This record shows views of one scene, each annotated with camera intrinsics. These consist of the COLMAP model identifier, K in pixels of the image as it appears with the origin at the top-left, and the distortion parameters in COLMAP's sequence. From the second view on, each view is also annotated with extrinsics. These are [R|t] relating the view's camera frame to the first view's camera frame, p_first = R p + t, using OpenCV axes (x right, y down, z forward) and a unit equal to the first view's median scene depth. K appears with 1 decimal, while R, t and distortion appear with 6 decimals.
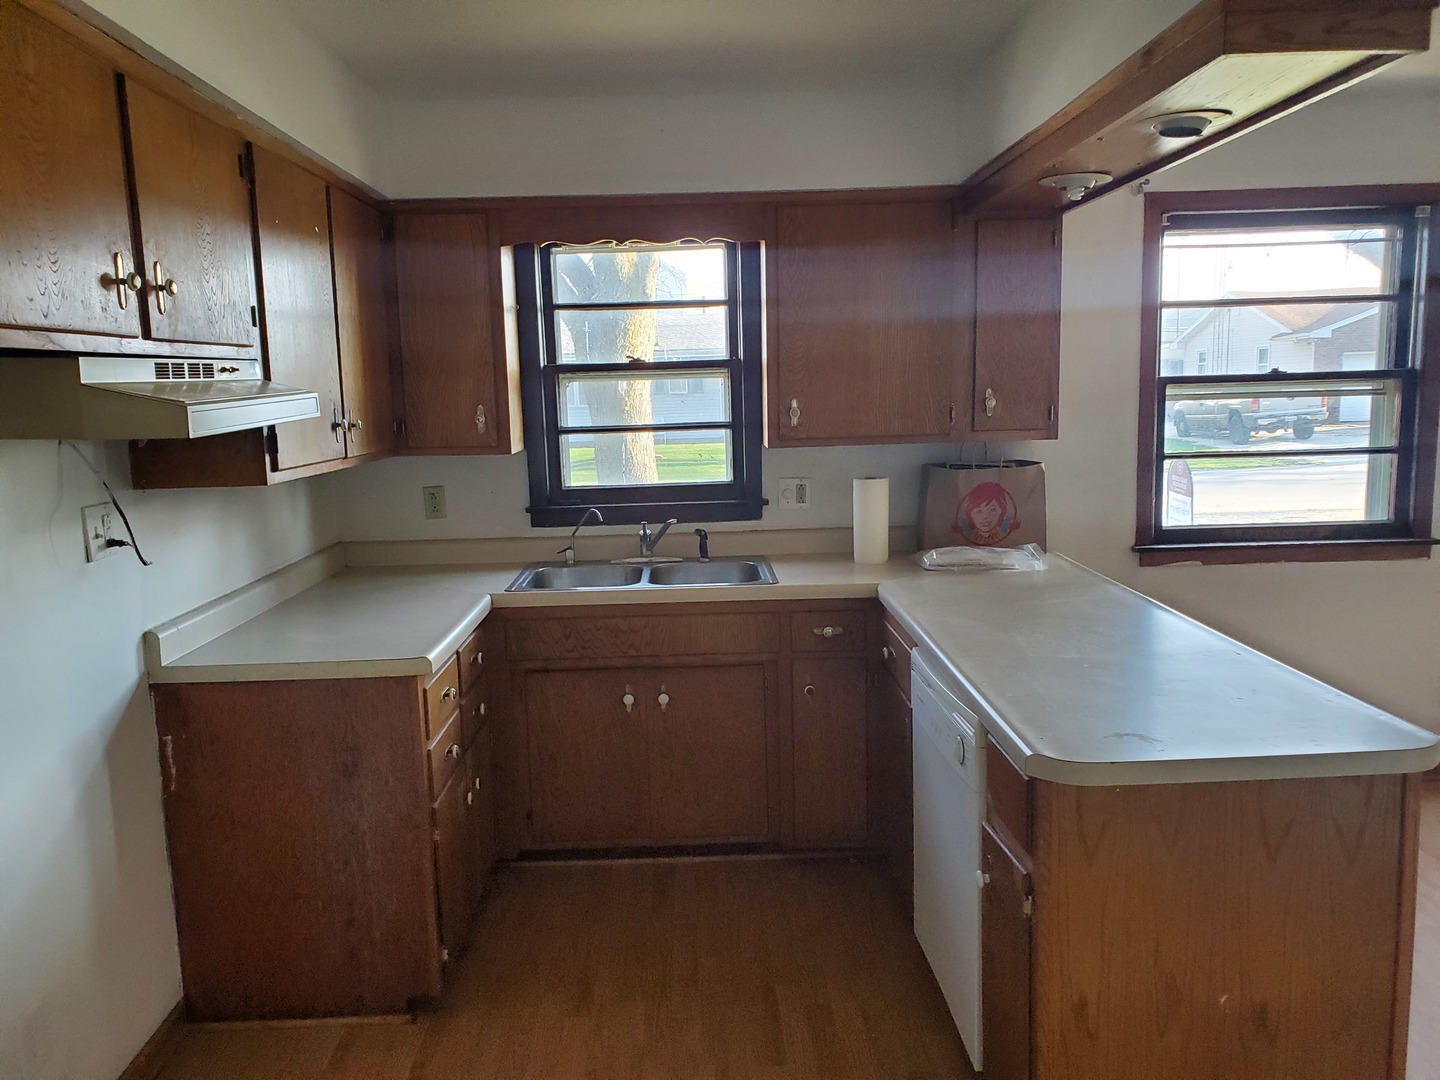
lens RADIAL K [[1105.0, 0, 720.0], [0, 1105.0, 540.0], [0, 0, 1]] dist [0.028795, -0.006679]
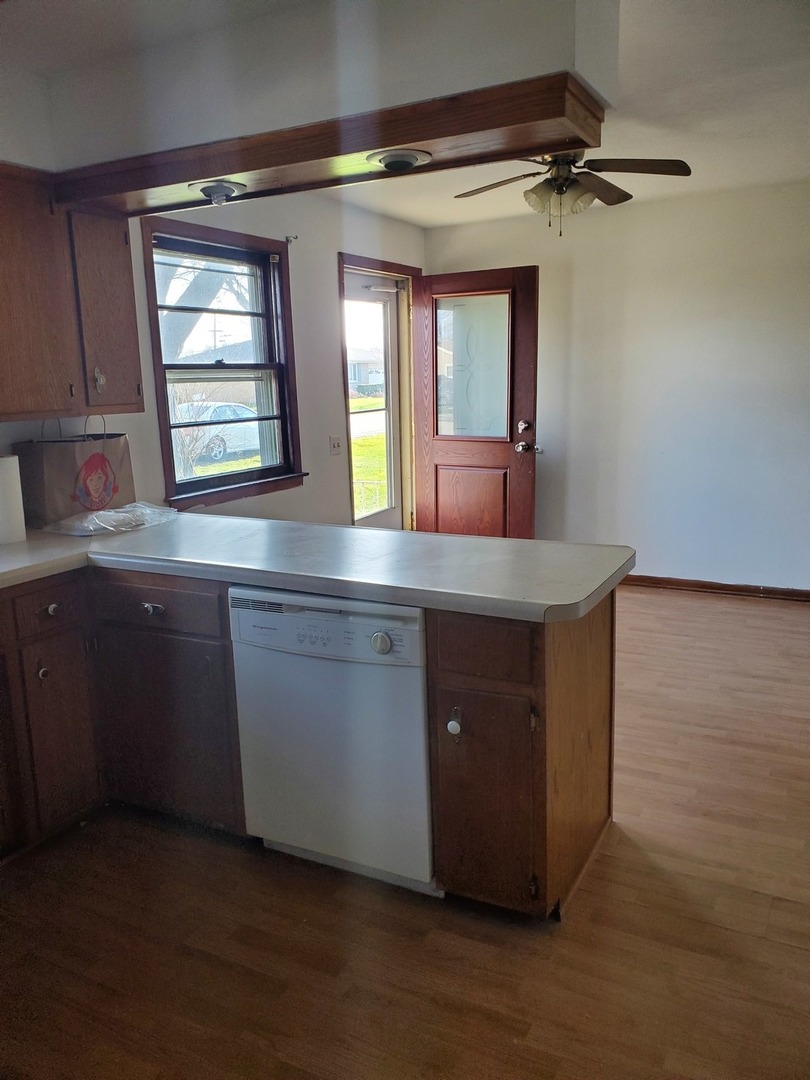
lens RADIAL K [[828.8, 0, 406.8], [0, 828.8, 546.1], [0, 0, 1]] dist [0.028795, -0.006679]
pose [[0.482808, -0.162086, 0.860595, -0.324418], [0.121331, 0.985625, 0.117566, -0.019137], [-0.867280, 0.047655, 0.495534, 0.299777]]
